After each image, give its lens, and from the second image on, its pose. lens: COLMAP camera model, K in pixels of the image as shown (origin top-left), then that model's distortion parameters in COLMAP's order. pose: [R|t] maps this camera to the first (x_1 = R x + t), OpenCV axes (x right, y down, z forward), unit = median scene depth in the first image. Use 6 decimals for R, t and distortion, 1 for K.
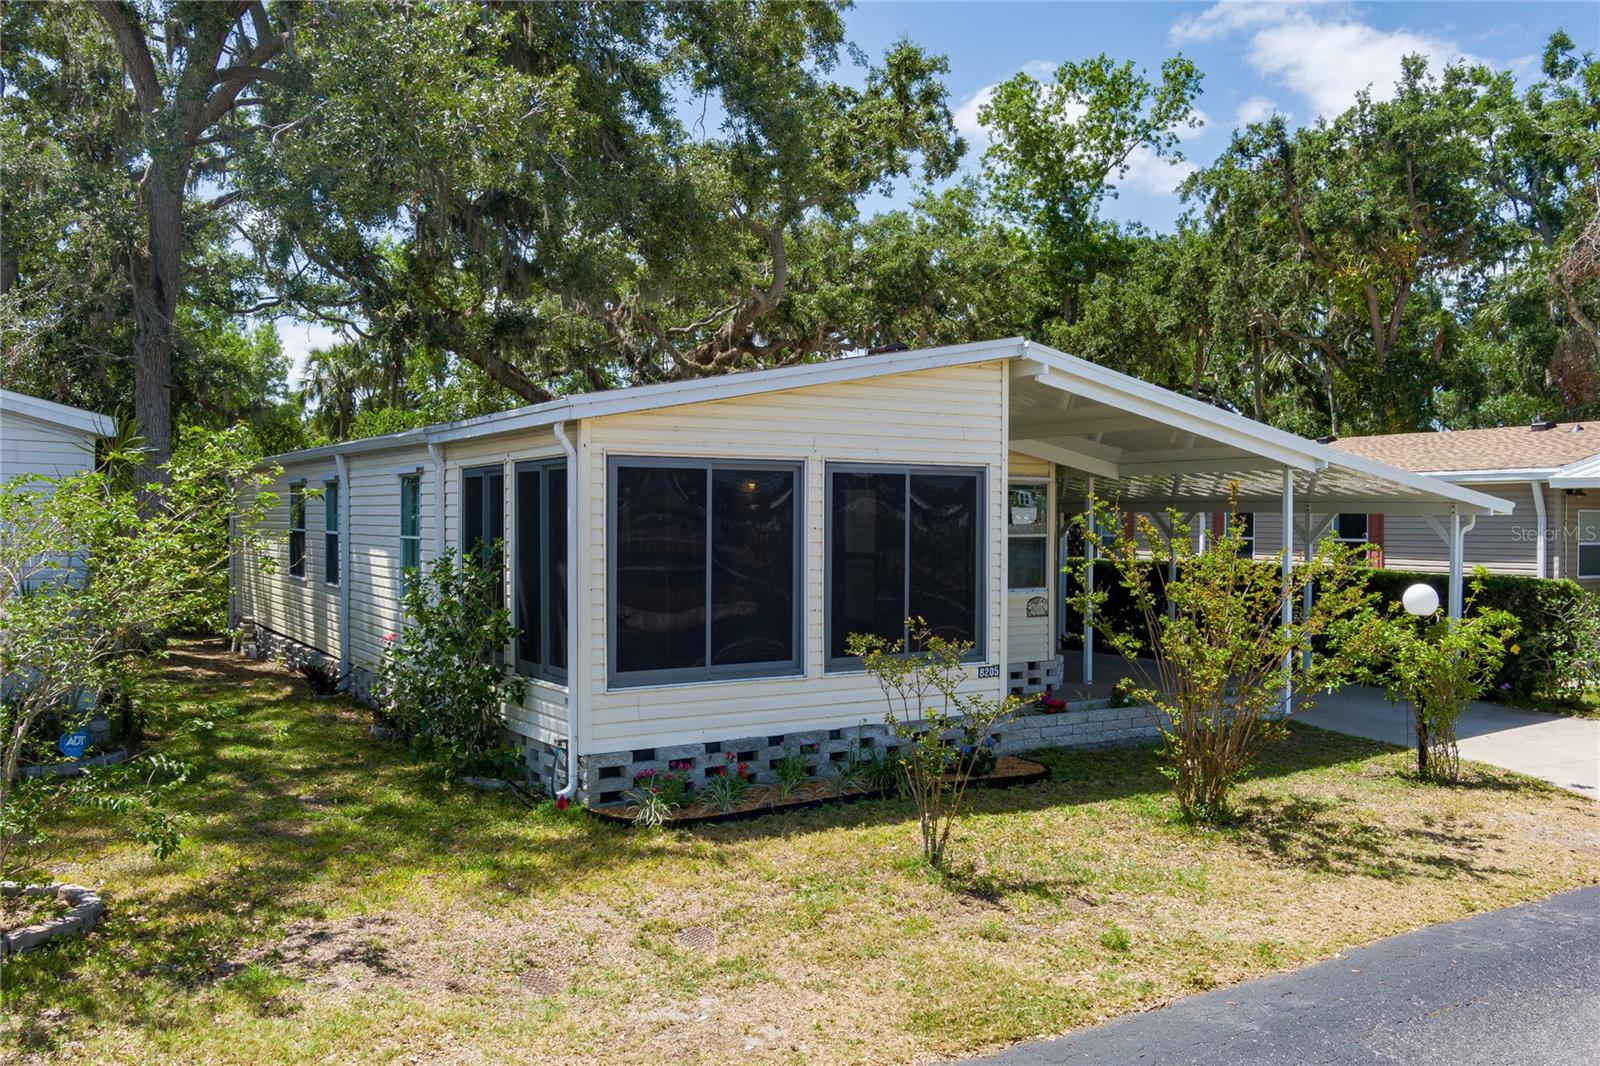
lens RADIAL K [[1272.3, 0, 841.3], [0, 1272.3, 581.3], [0, 0, 1]] dist [-0.073146, 0.020775]
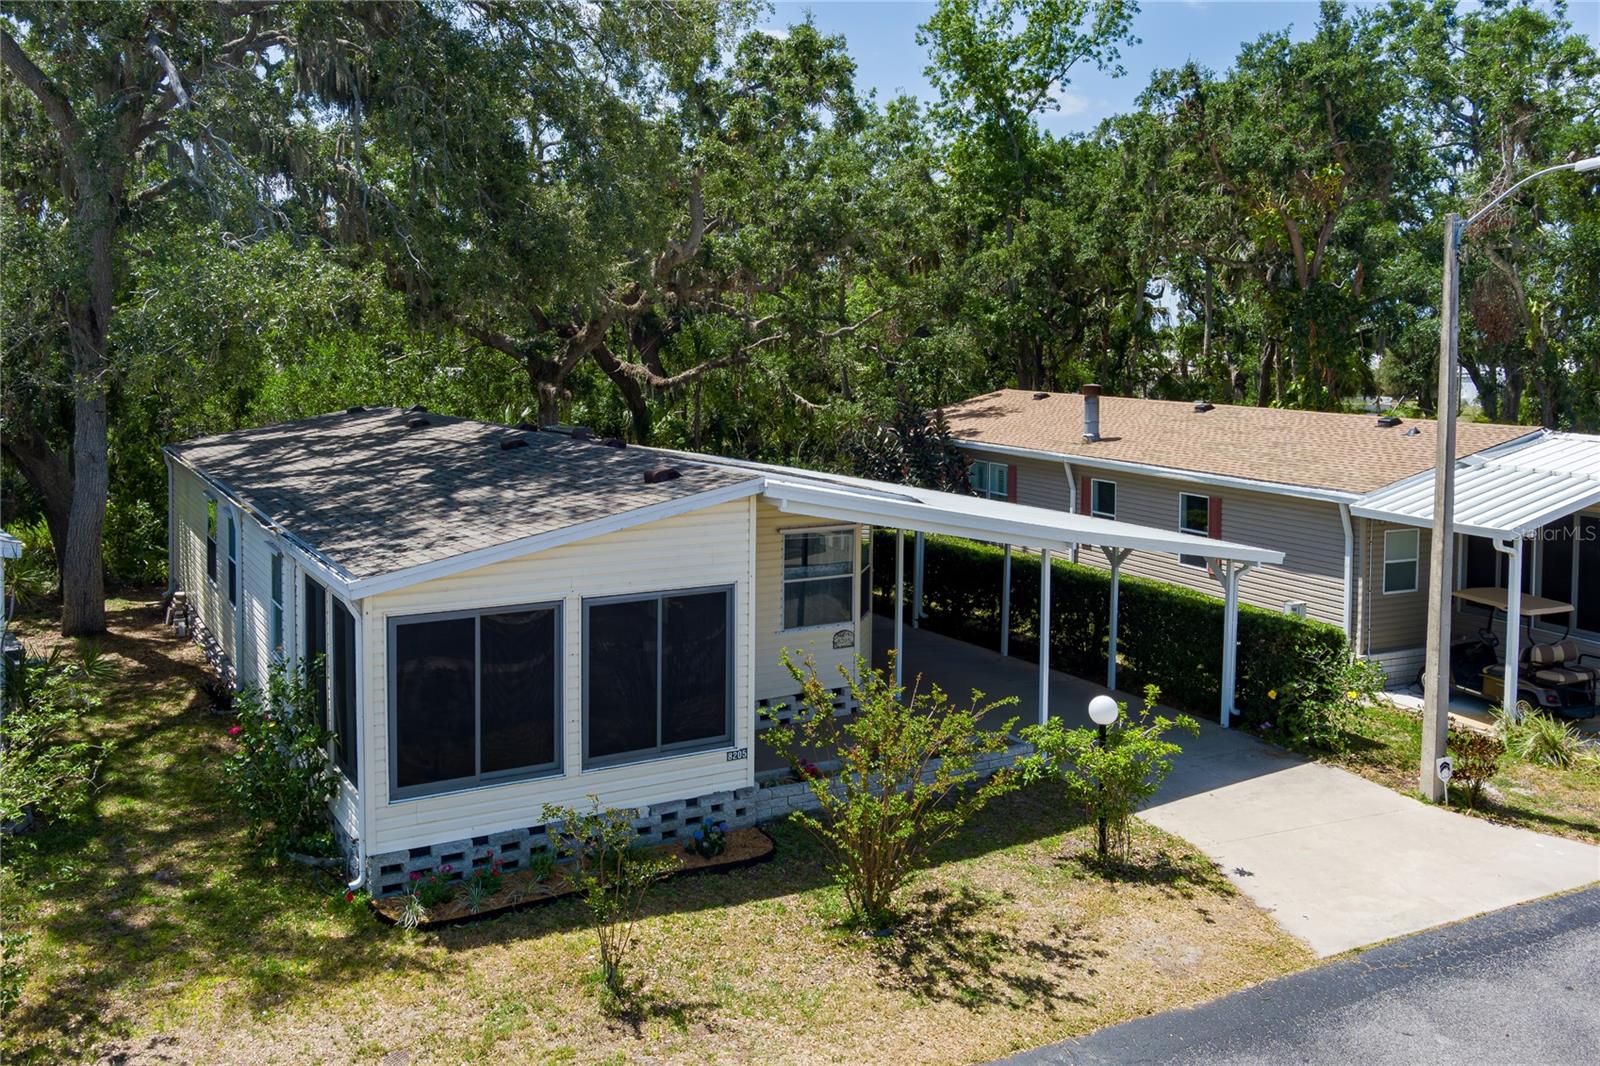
lens RADIAL K [[1272.3, 0, 765.1], [0, 1272.3, 492.7], [0, 0, 1]] dist [-0.073146, 0.020775]
pose [[0.998216, 0.014700, -0.057876, 0.185010], [-0.011296, 0.998211, 0.058716, -0.216953], [0.058635, -0.057958, 0.996596, -0.146591]]
